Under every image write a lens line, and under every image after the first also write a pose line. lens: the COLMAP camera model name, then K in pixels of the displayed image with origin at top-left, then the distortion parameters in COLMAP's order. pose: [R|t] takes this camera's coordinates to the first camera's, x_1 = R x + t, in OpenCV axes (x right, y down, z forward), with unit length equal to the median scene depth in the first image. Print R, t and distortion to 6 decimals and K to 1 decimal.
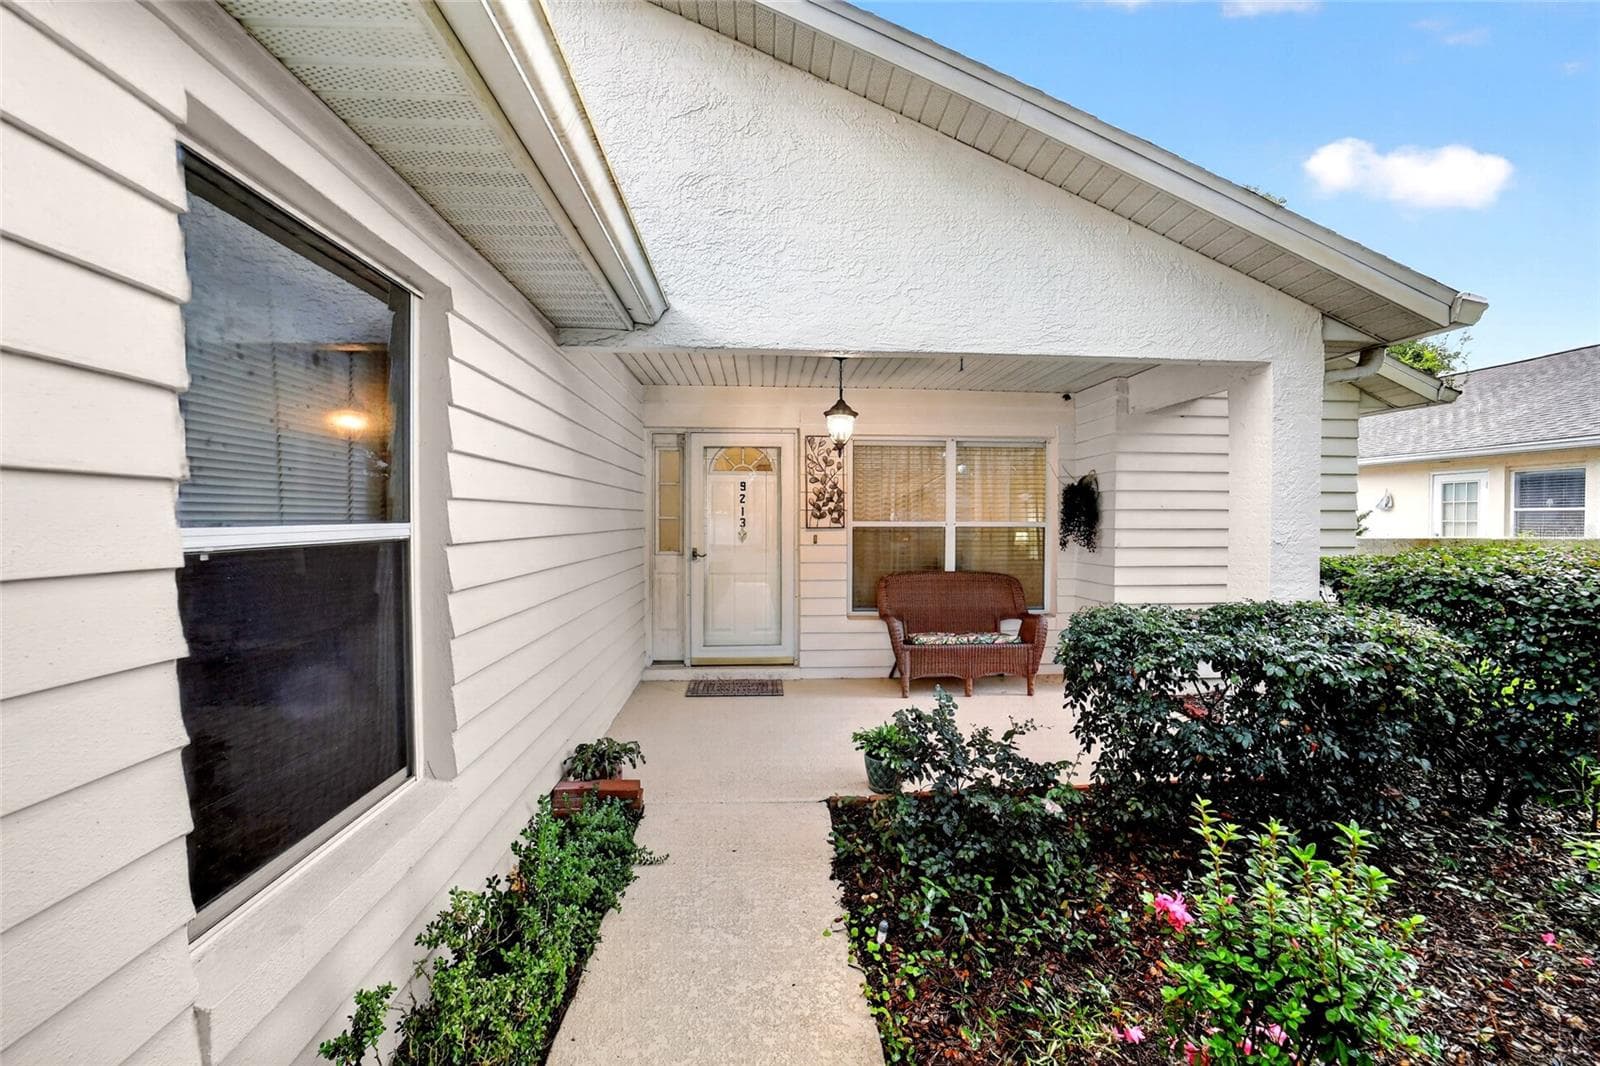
lens RADIAL K [[620.9, 0, 798.6], [0, 620.9, 529.1], [0, 0, 1]] dist [-0.040258, 0.010070]
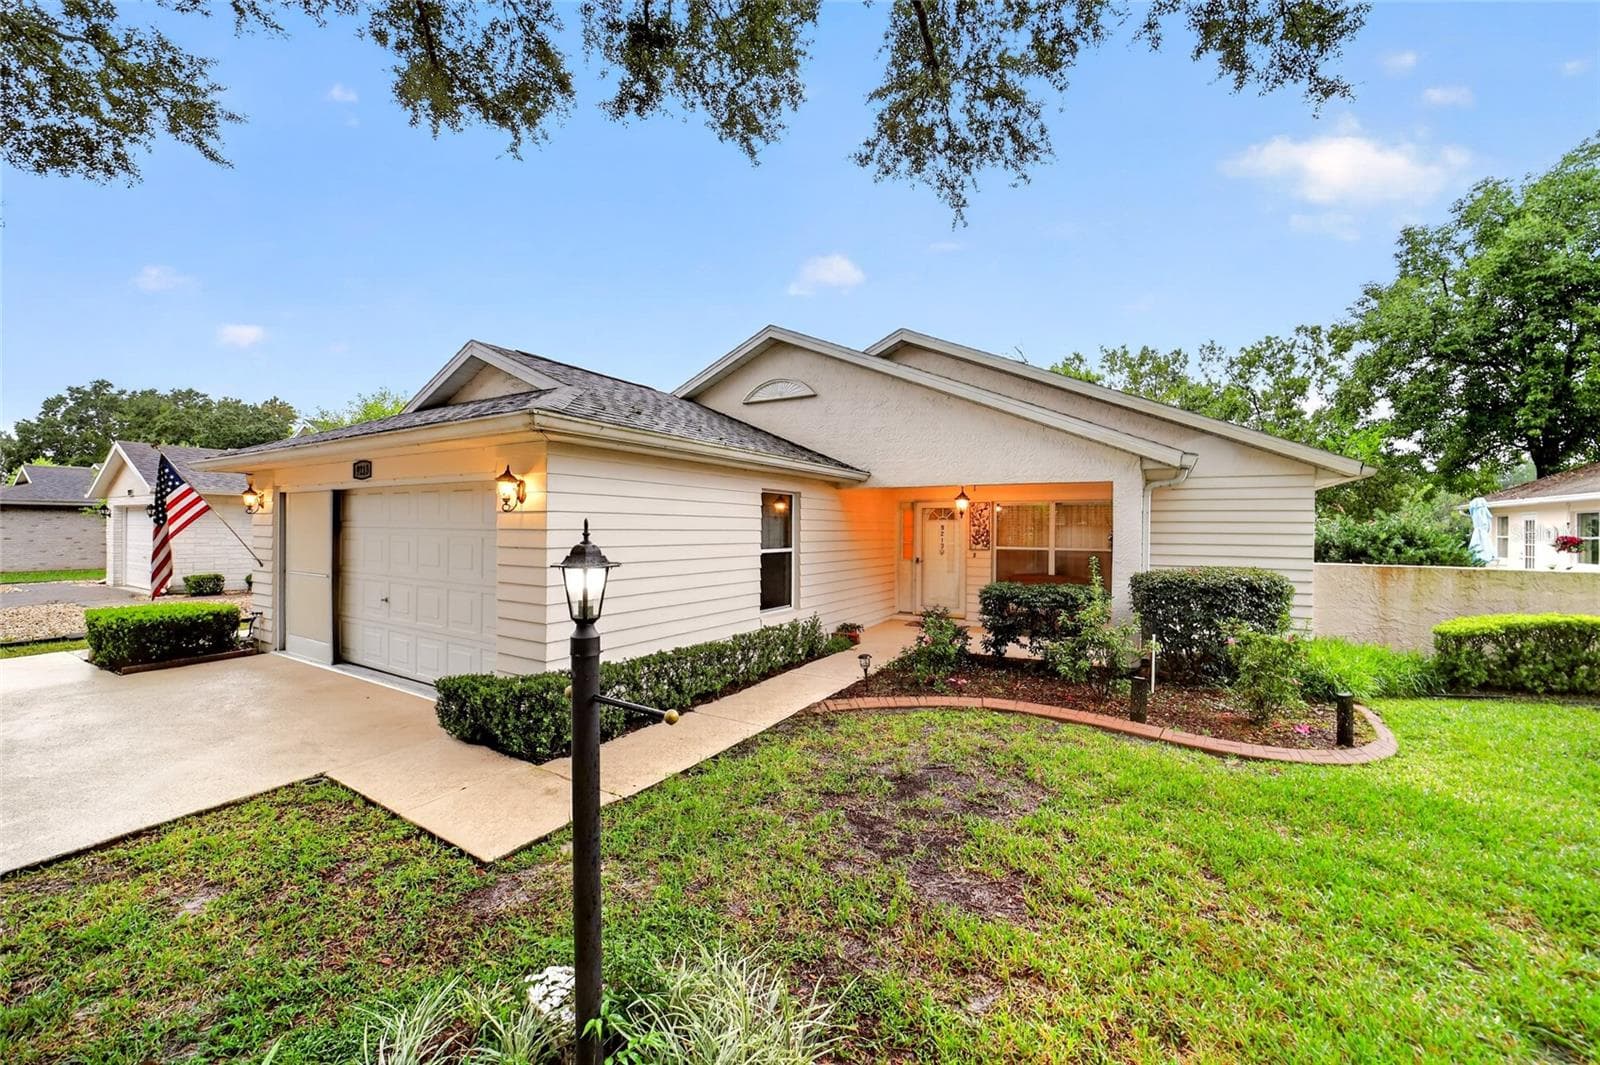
lens RADIAL K [[620.9, 0, 798.6], [0, 620.9, 528.6], [0, 0, 1]] dist [-0.040258, 0.010070]
pose [[0.820388, 0.001775, -0.571804, 1.209987], [-0.014682, 0.999731, -0.017960, -0.042457], [0.571618, 0.023130, 0.820194, -1.629634]]
